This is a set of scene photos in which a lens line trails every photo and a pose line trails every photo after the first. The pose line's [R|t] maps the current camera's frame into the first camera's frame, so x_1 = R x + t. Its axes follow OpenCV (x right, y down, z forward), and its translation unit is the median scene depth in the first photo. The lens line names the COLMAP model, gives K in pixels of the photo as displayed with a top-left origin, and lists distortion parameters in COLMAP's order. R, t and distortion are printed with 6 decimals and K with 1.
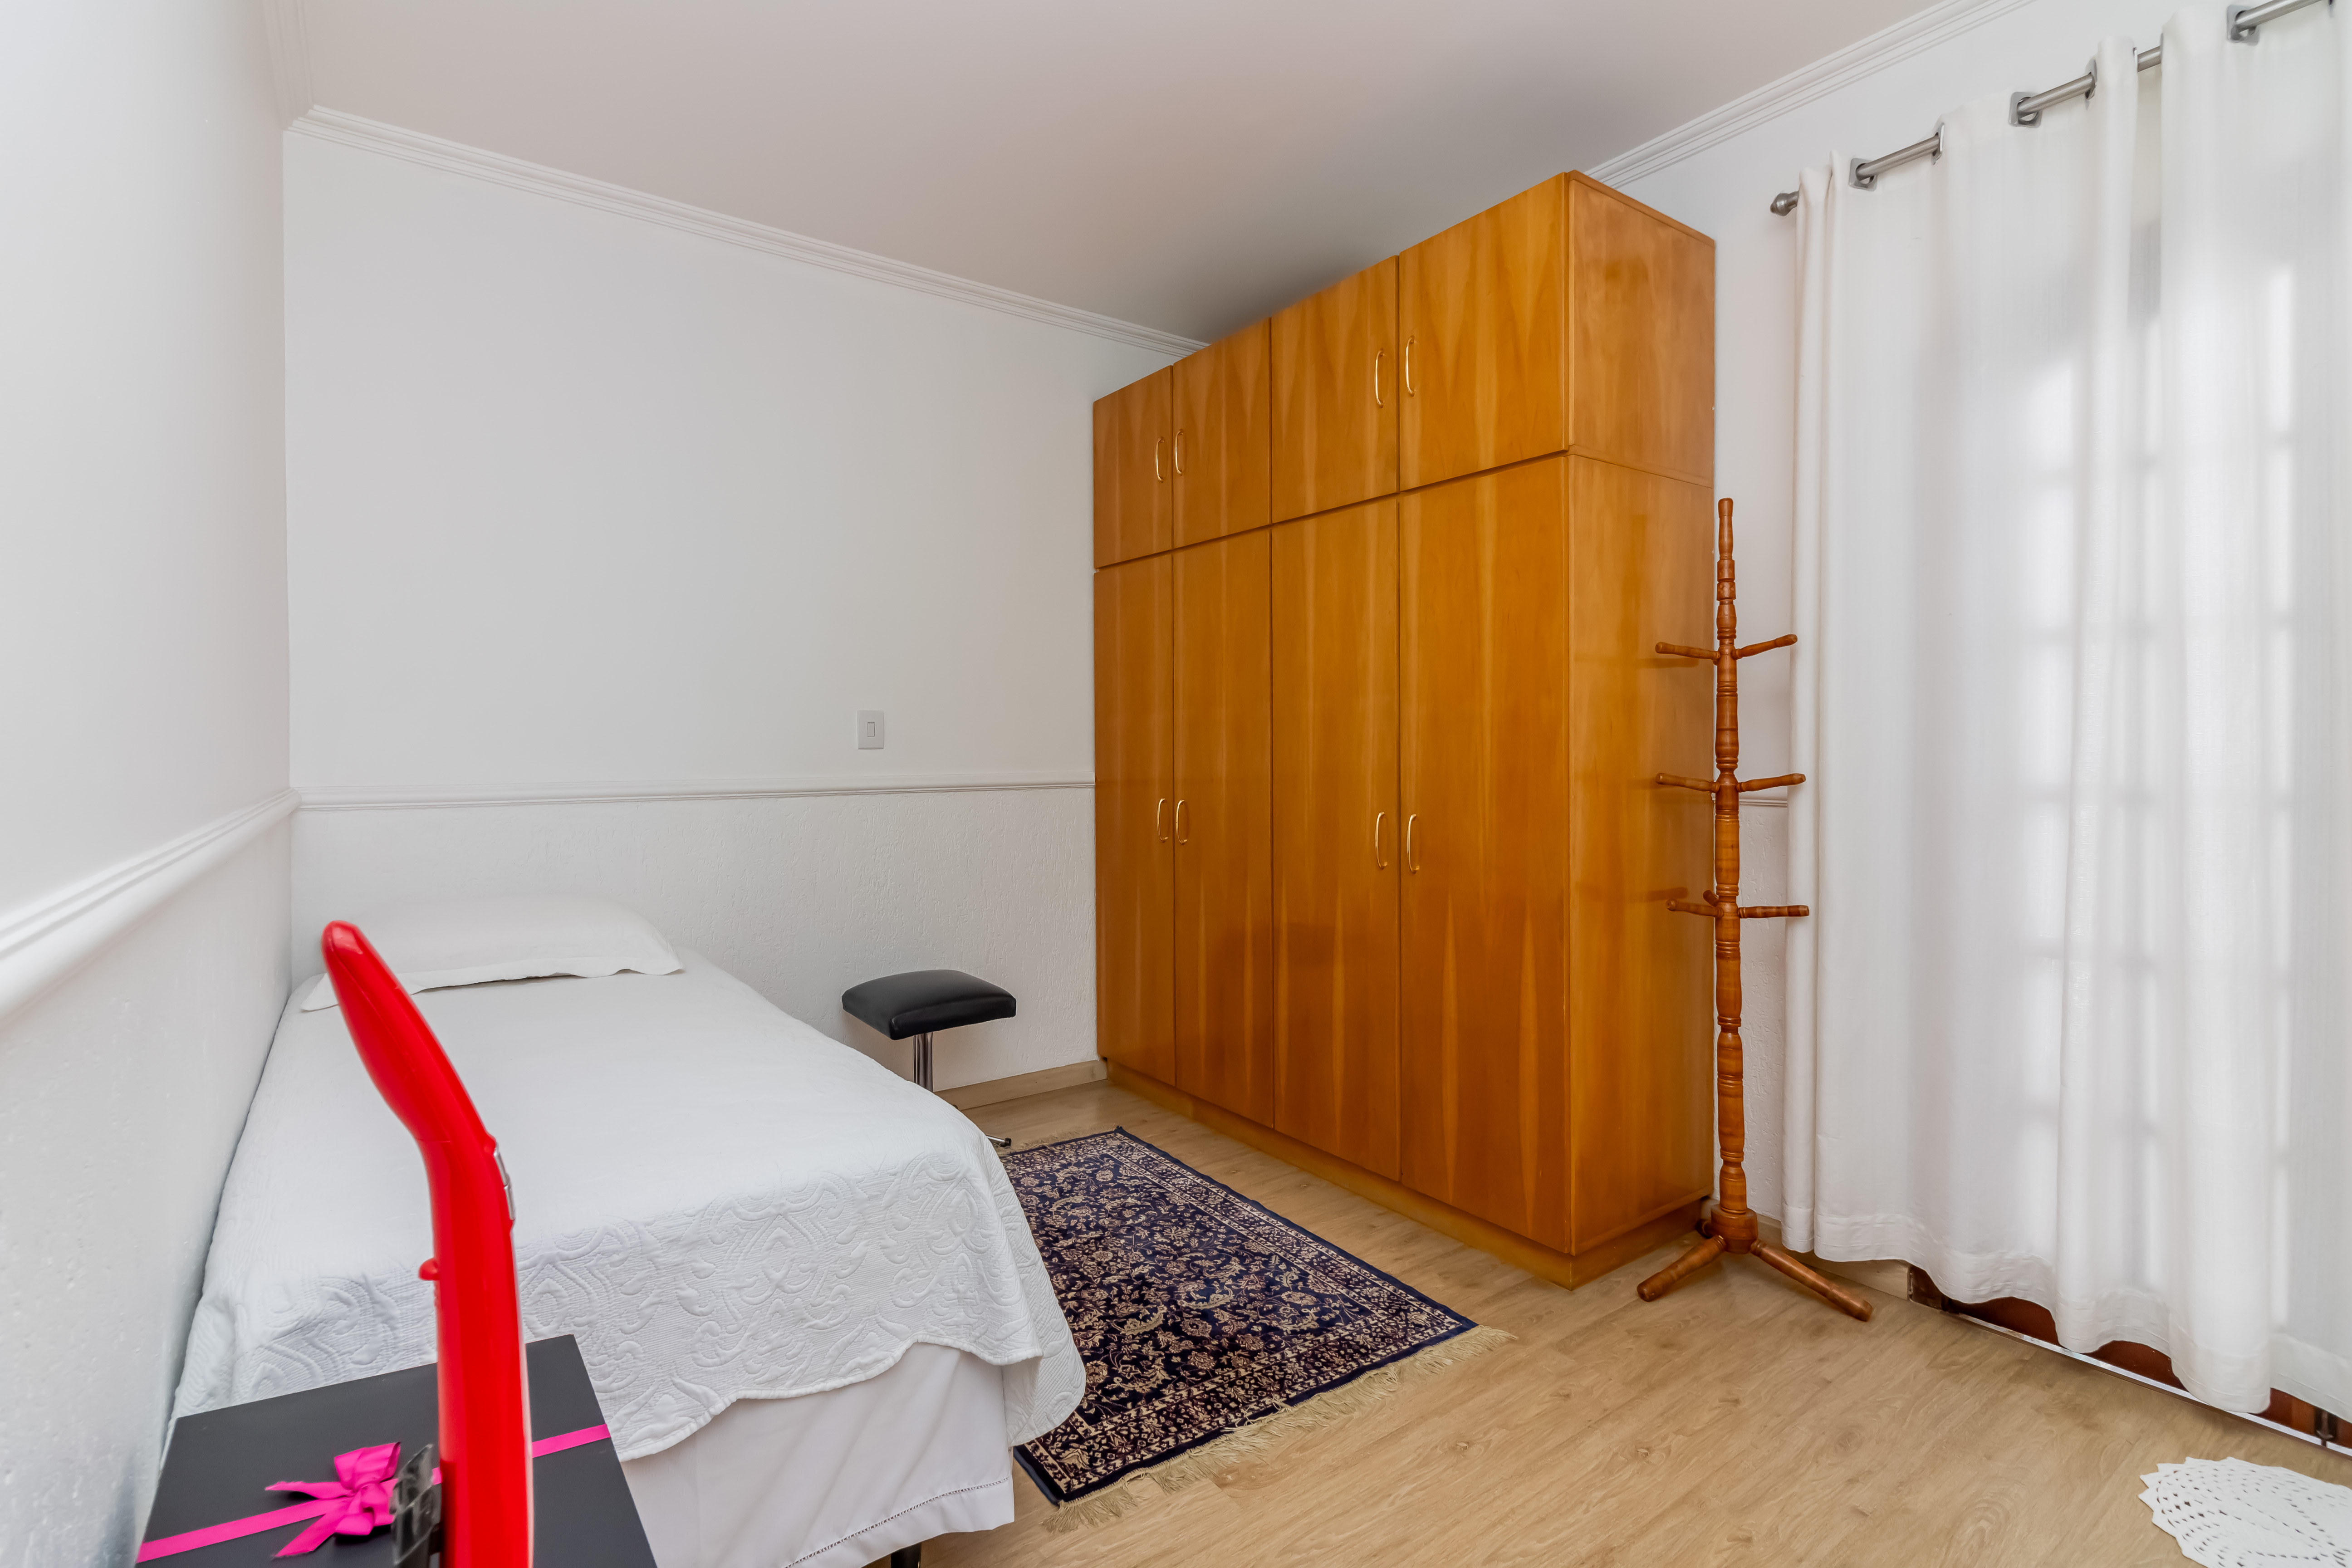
lens RADIAL K [[1093.5, 0, 1163.7], [0, 1093.5, 767.2], [0, 0, 1]] dist [-0.004617, 0.000851]
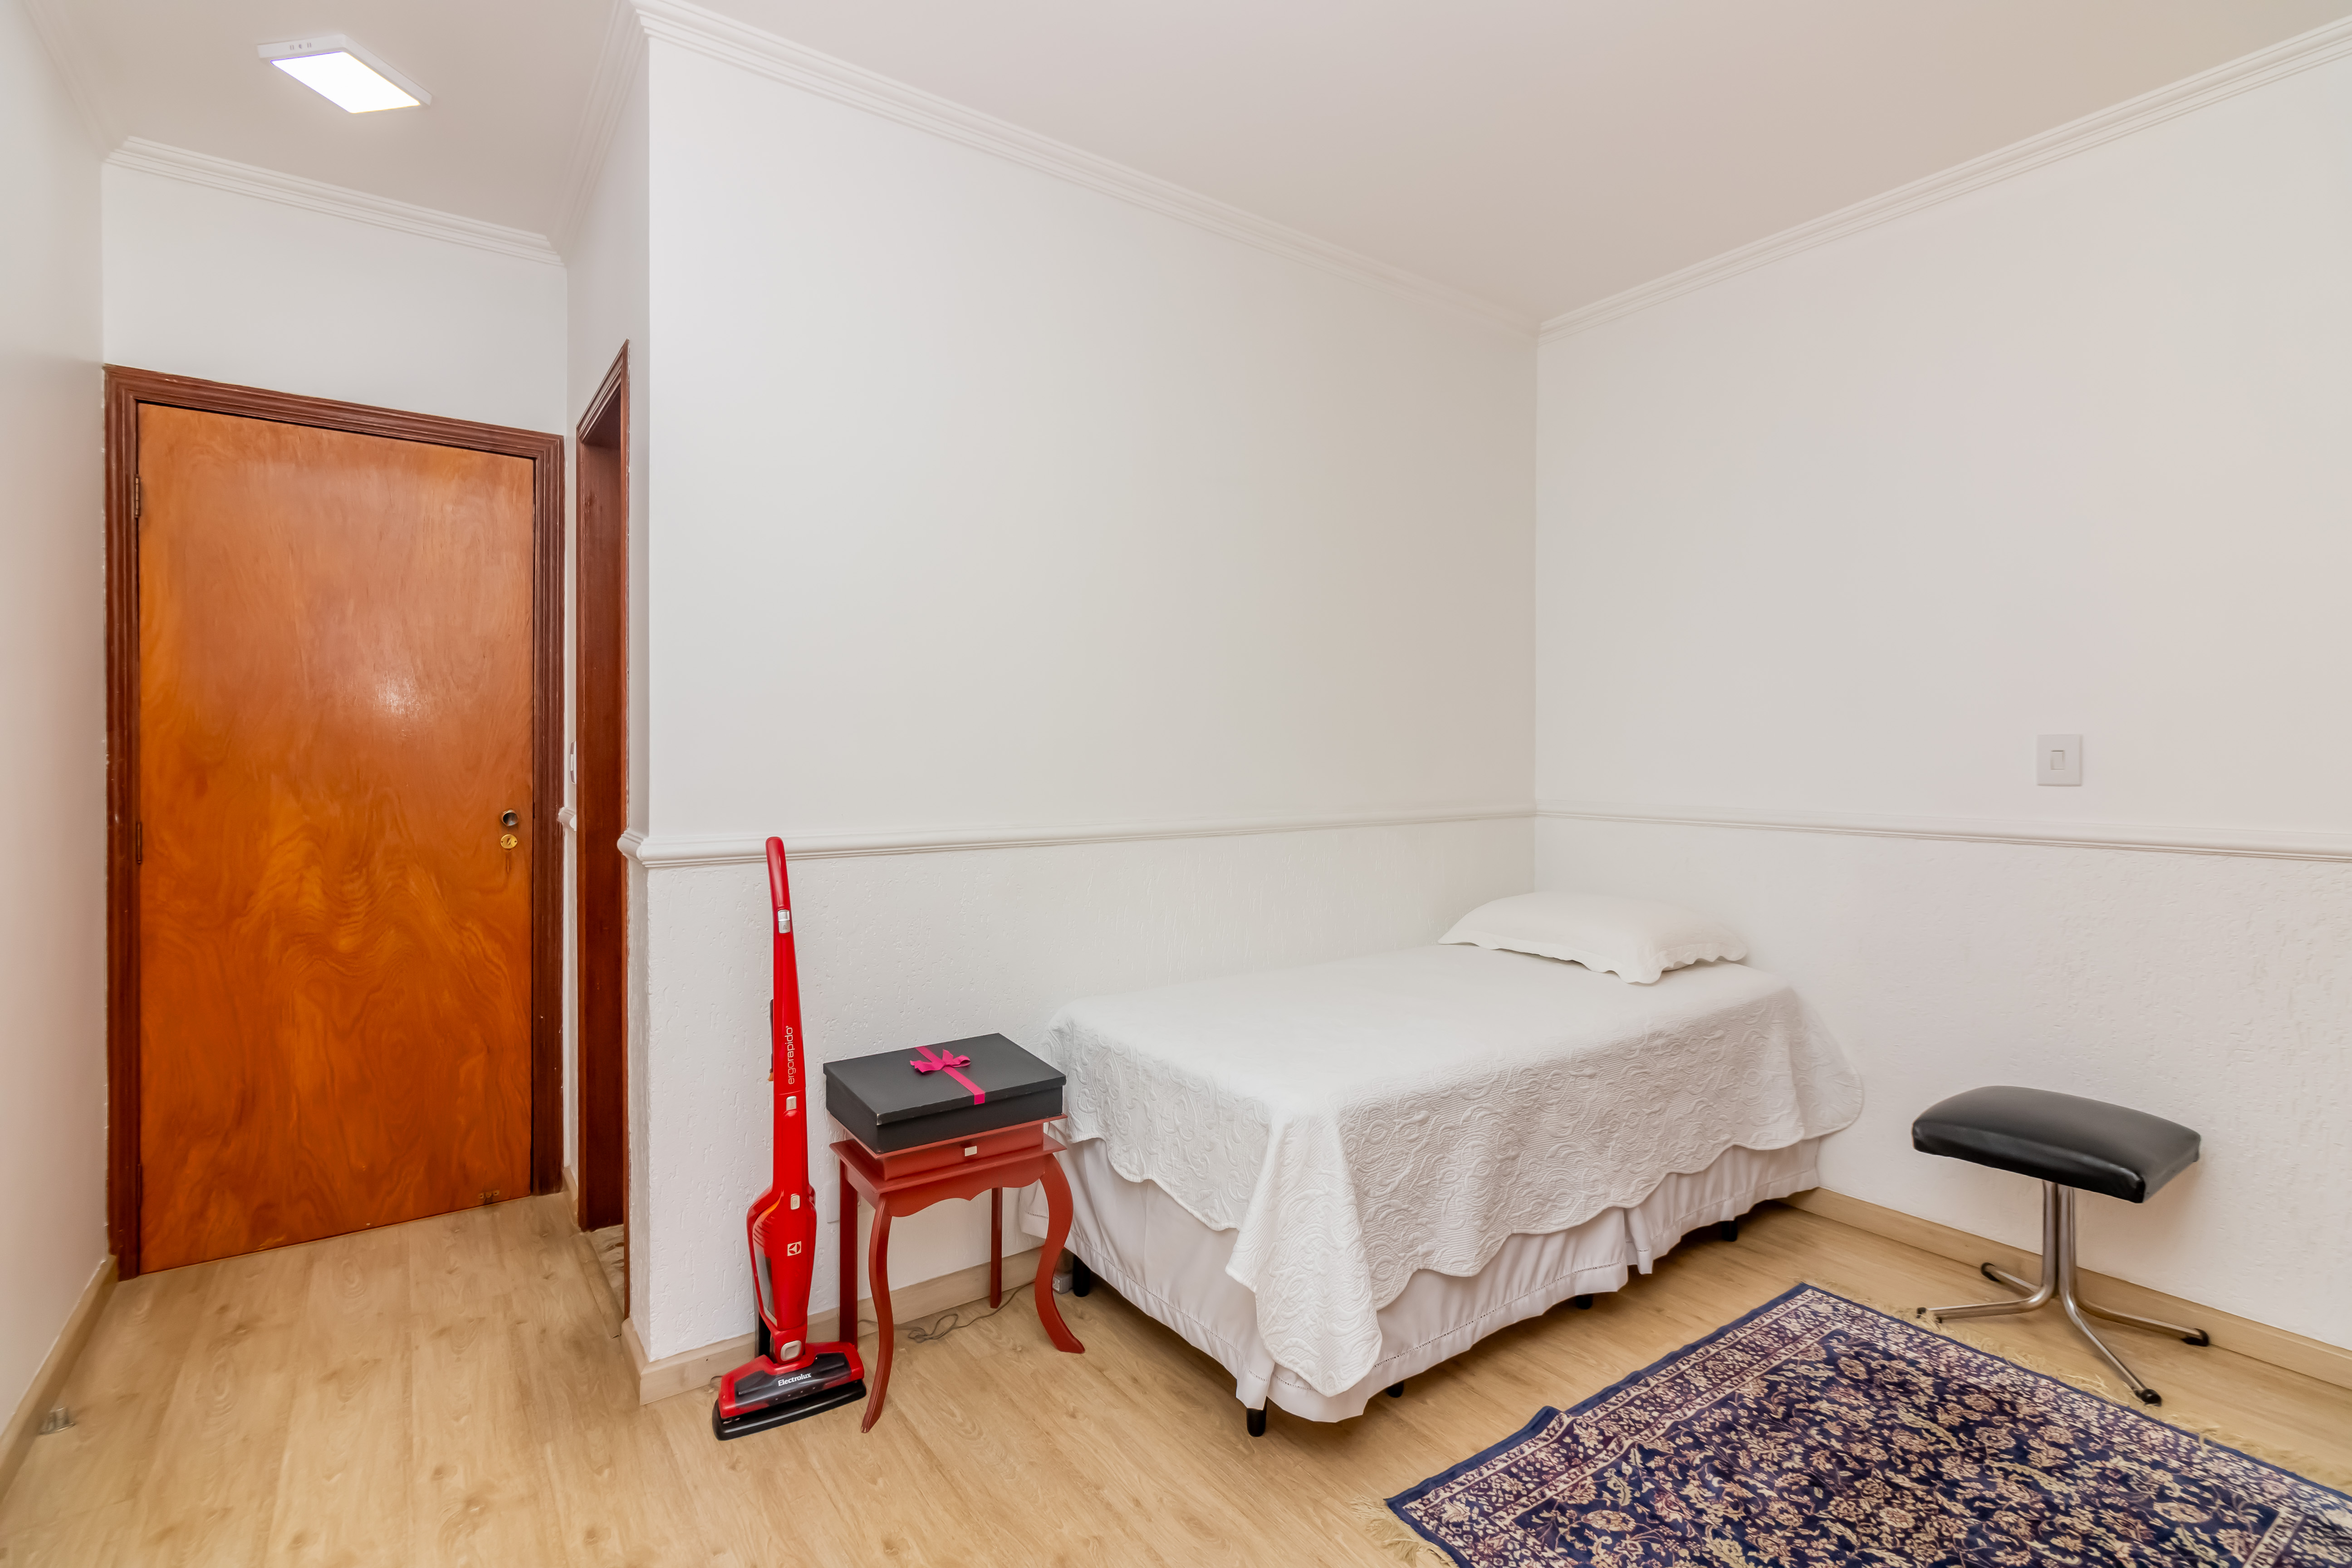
lens RADIAL K [[1093.5, 0, 1164.0], [0, 1093.5, 776.3], [0, 0, 1]] dist [-0.004617, 0.000851]
pose [[-0.015779, 0.026461, -0.999525, 0.598167], [-0.020172, 0.999438, 0.026777, -0.037438], [0.999672, 0.020585, -0.015236, 0.491721]]
